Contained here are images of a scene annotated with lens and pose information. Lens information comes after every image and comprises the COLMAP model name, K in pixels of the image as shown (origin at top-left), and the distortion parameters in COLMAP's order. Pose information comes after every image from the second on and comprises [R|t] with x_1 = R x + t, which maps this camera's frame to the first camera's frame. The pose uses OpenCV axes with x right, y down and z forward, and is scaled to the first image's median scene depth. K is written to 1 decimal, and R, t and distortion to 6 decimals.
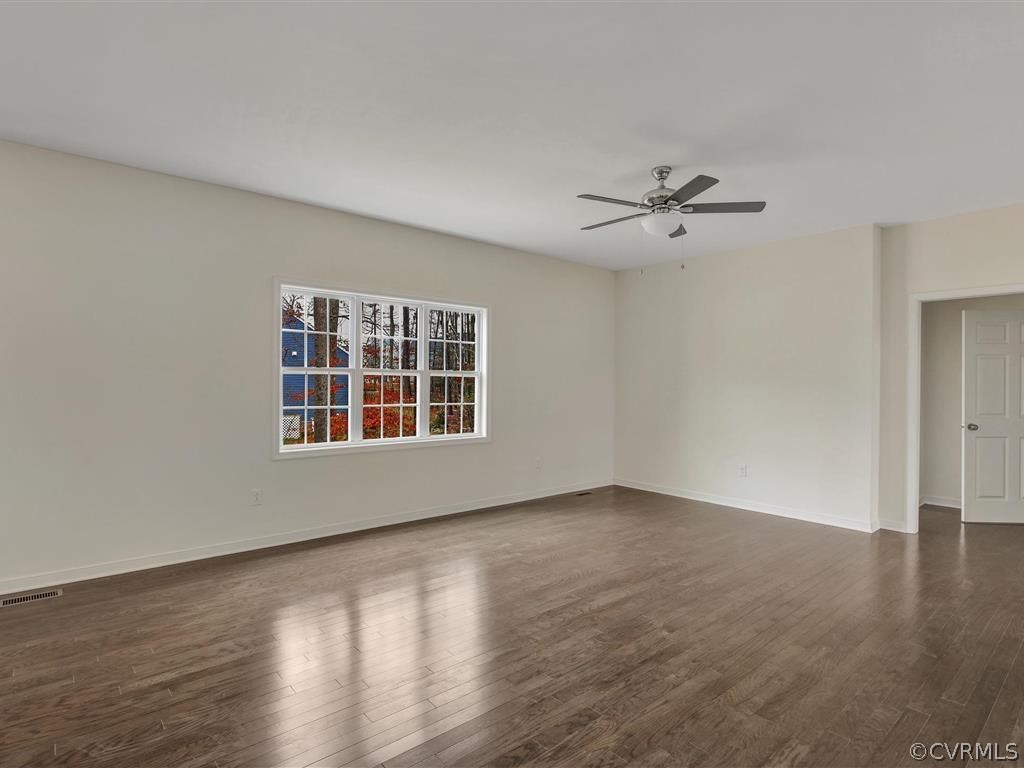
lens RADIAL K [[539.4, 0, 512.0], [0, 539.4, 384.0], [0, 0, 1]] dist [-0.000857, -0.000487]
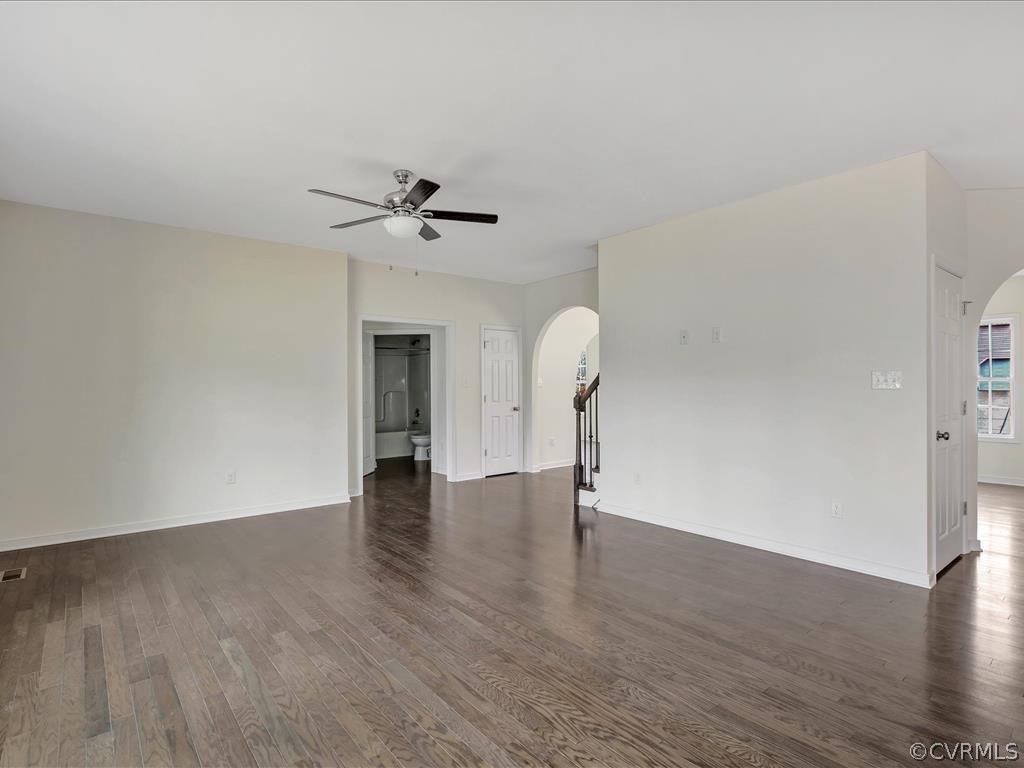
lens RADIAL K [[539.4, 0, 512.0], [0, 539.4, 384.0], [0, 0, 1]] dist [-0.000857, -0.000487]
pose [[0.023493, -0.005019, 0.999711, -0.660566], [0.002358, 0.999985, 0.004965, -0.003250], [-0.999721, 0.002240, 0.023505, 0.687970]]
